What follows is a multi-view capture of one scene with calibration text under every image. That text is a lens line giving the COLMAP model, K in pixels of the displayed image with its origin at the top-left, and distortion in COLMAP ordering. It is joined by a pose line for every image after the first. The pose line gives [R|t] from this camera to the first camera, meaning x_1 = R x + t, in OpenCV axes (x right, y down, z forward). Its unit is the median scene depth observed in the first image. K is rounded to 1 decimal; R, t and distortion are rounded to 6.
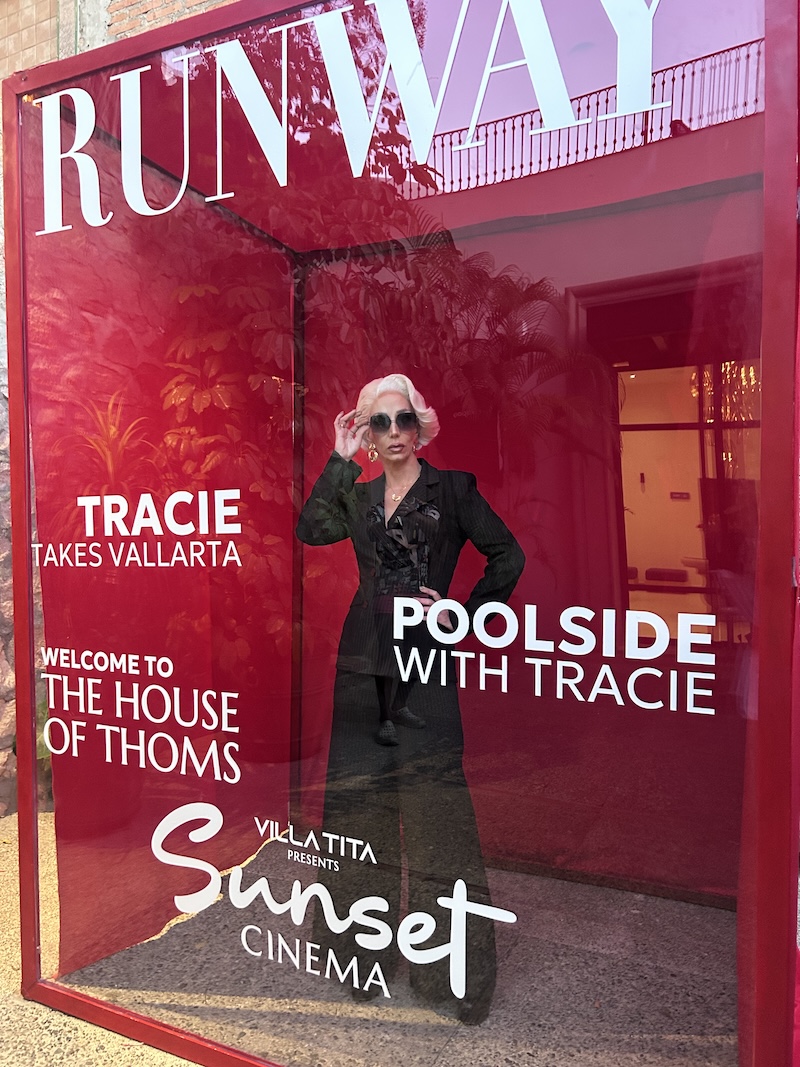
lens RADIAL K [[810.2, 0, 389.4], [0, 810.2, 537.6], [0, 0, 1]] dist [0.021968, -0.017207]
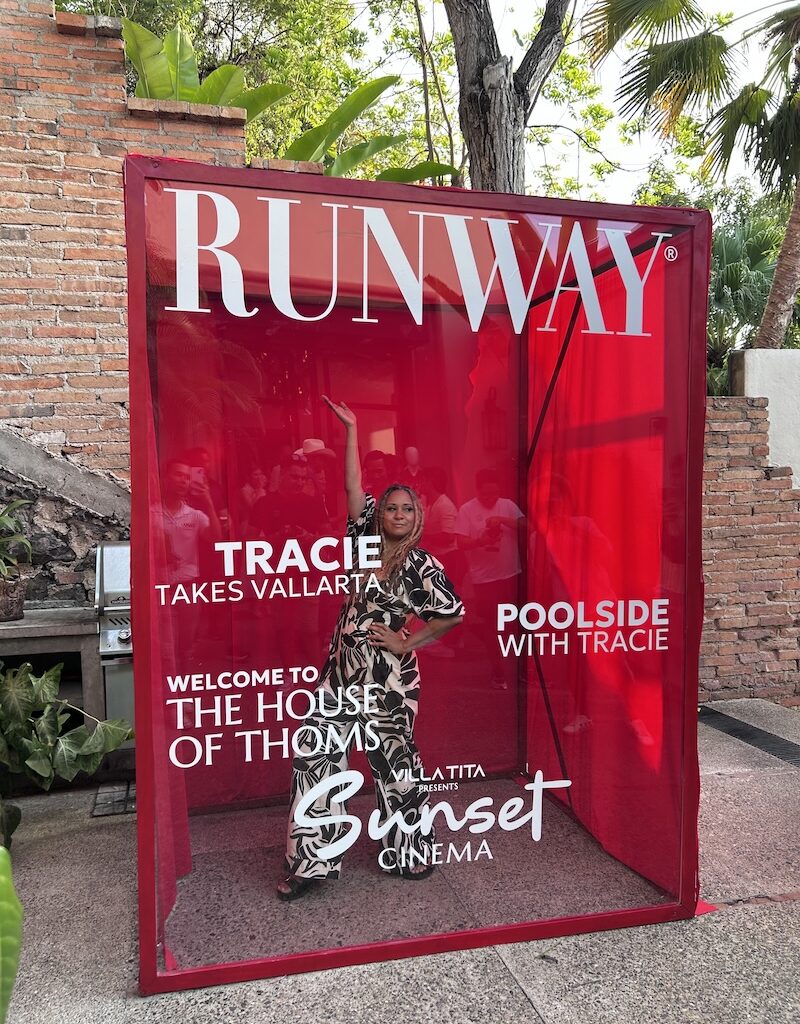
lens RADIAL K [[807.5, 0, 399.0], [0, 807.5, 520.5], [0, 0, 1]] dist [0.046784, -0.045782]
pose [[0.764398, -0.033049, 0.643897, -0.970686], [0.015176, 0.999331, 0.033277, -0.121847], [-0.644566, -0.015665, 0.764389, -0.061605]]
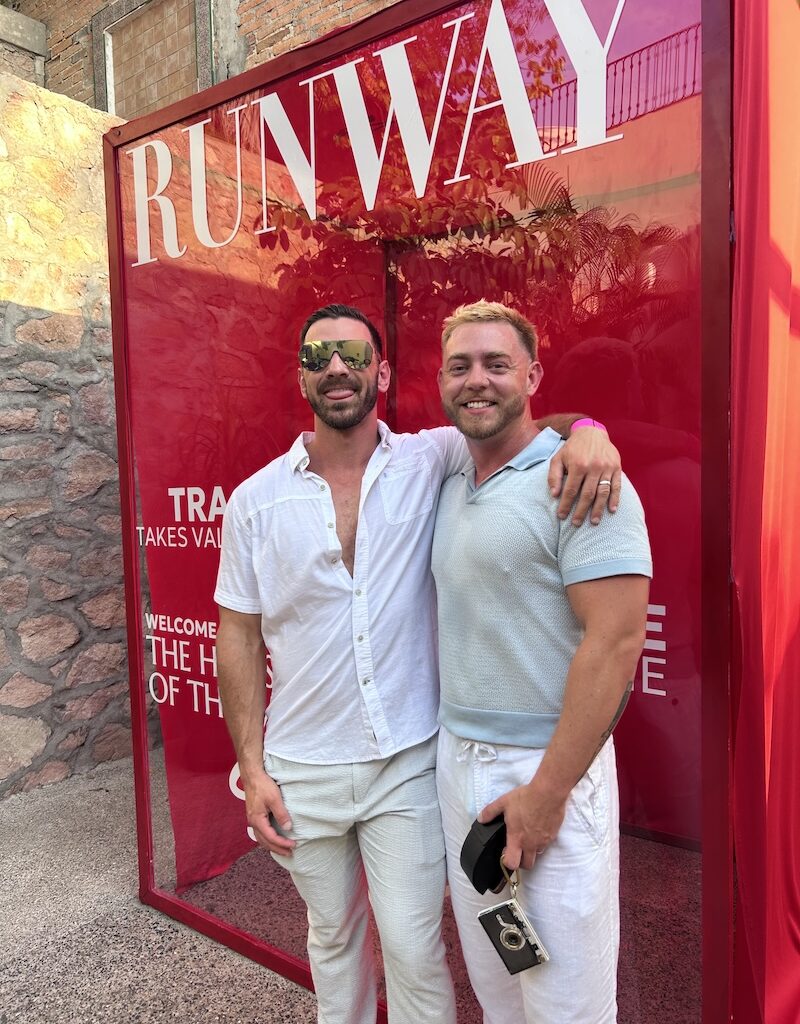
lens RADIAL K [[807.5, 0, 404.4], [0, 807.5, 510.1], [0, 0, 1]] dist [0.046784, -0.045782]
pose [[0.981579, -0.008024, -0.190888, 0.187761], [0.014173, 0.999423, 0.030871, -0.051850], [0.190530, -0.033007, 0.981126, -0.099360]]
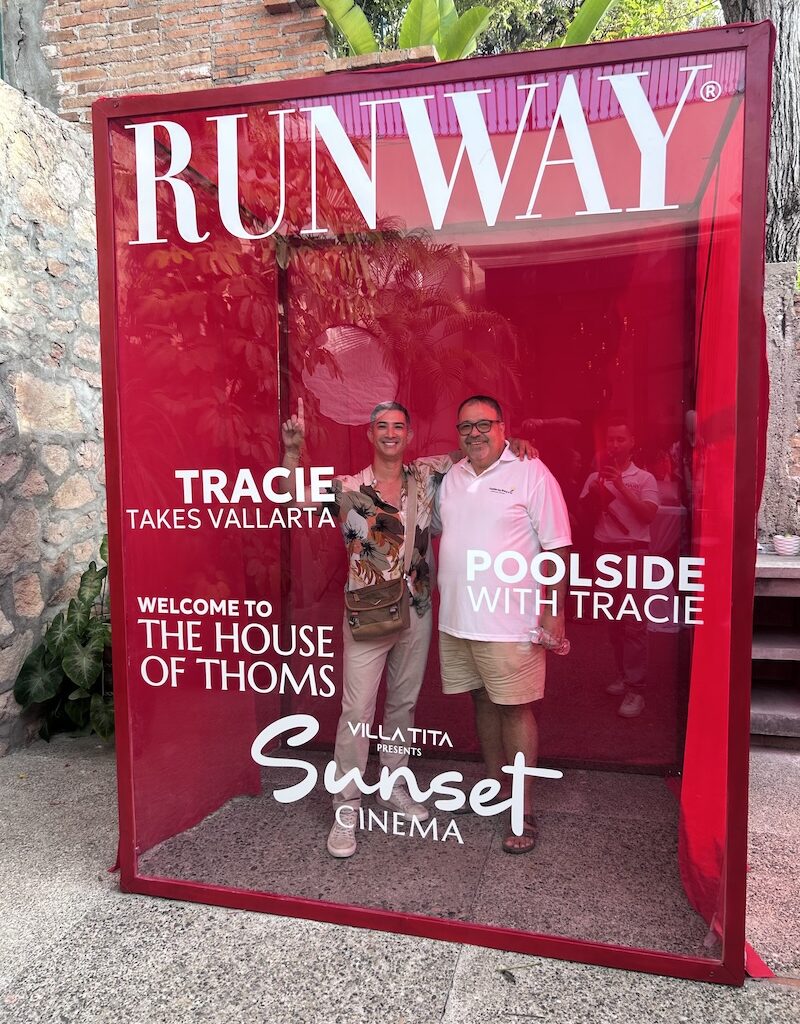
lens RADIAL K [[807.5, 0, 403.4], [0, 807.5, 503.5], [0, 0, 1]] dist [0.046784, -0.045782]
pose [[0.978481, -0.017657, 0.205578, -0.315248], [0.008499, 0.998935, 0.045348, -0.054695], [-0.206160, -0.042625, 0.977590, -0.240793]]
